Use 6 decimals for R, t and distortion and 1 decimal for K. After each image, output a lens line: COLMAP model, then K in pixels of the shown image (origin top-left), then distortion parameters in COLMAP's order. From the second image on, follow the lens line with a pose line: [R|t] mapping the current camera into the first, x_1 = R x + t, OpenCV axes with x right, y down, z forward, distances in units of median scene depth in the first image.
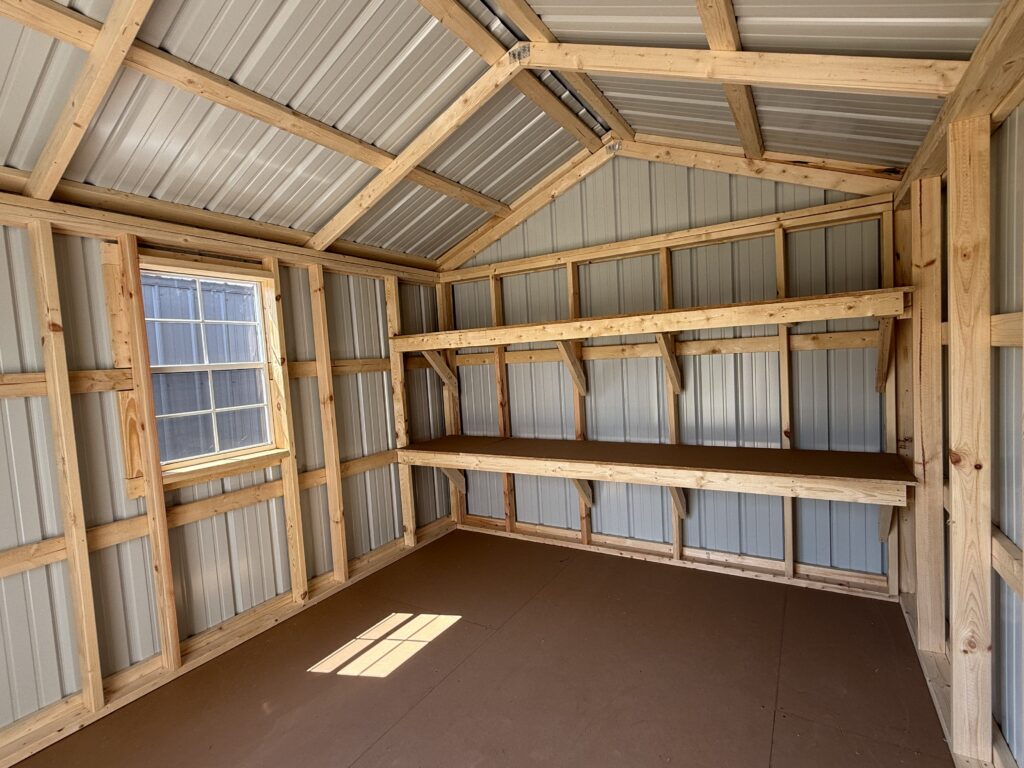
lens RADIAL K [[483.9, 0, 514.6], [0, 483.9, 385.8], [0, 0, 1]] dist [-0.002766, -0.000001]
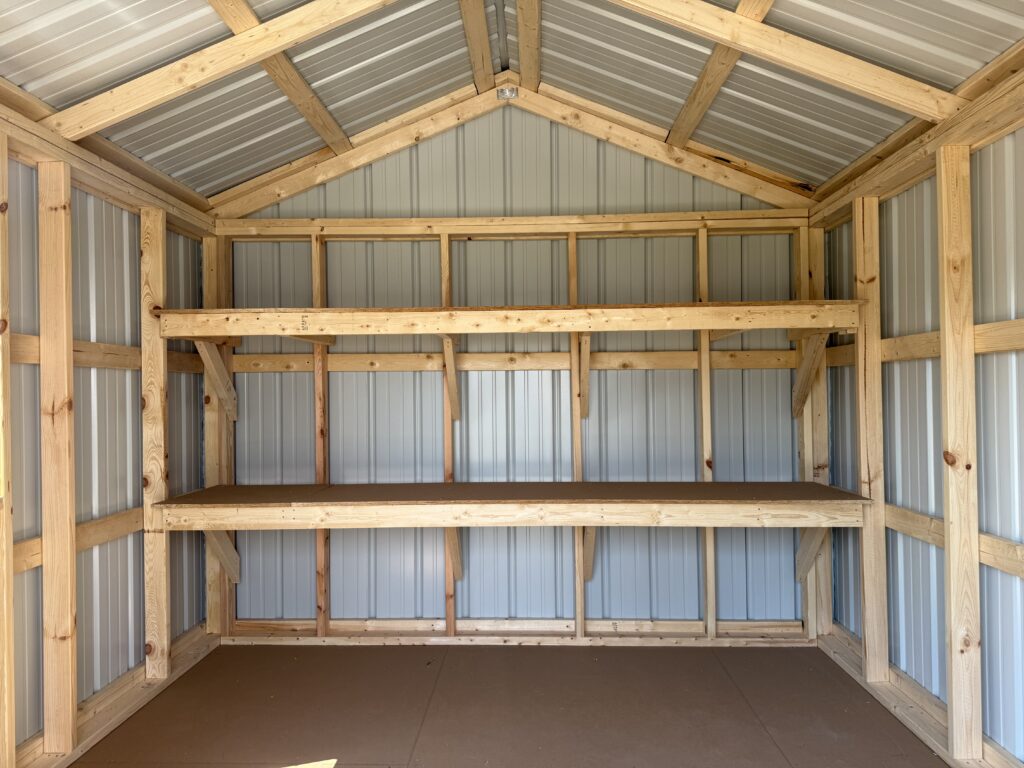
lens RADIAL K [[713.0, 0, 512.0], [0, 713.0, 384.0], [0, 0, 1]] dist [0.041923, -0.051232]
pose [[0.875858, 0.052228, 0.479735, -0.322296], [-0.011660, 0.996126, -0.087158, 0.064834], [-0.482428, 0.070744, 0.873074, 0.046296]]
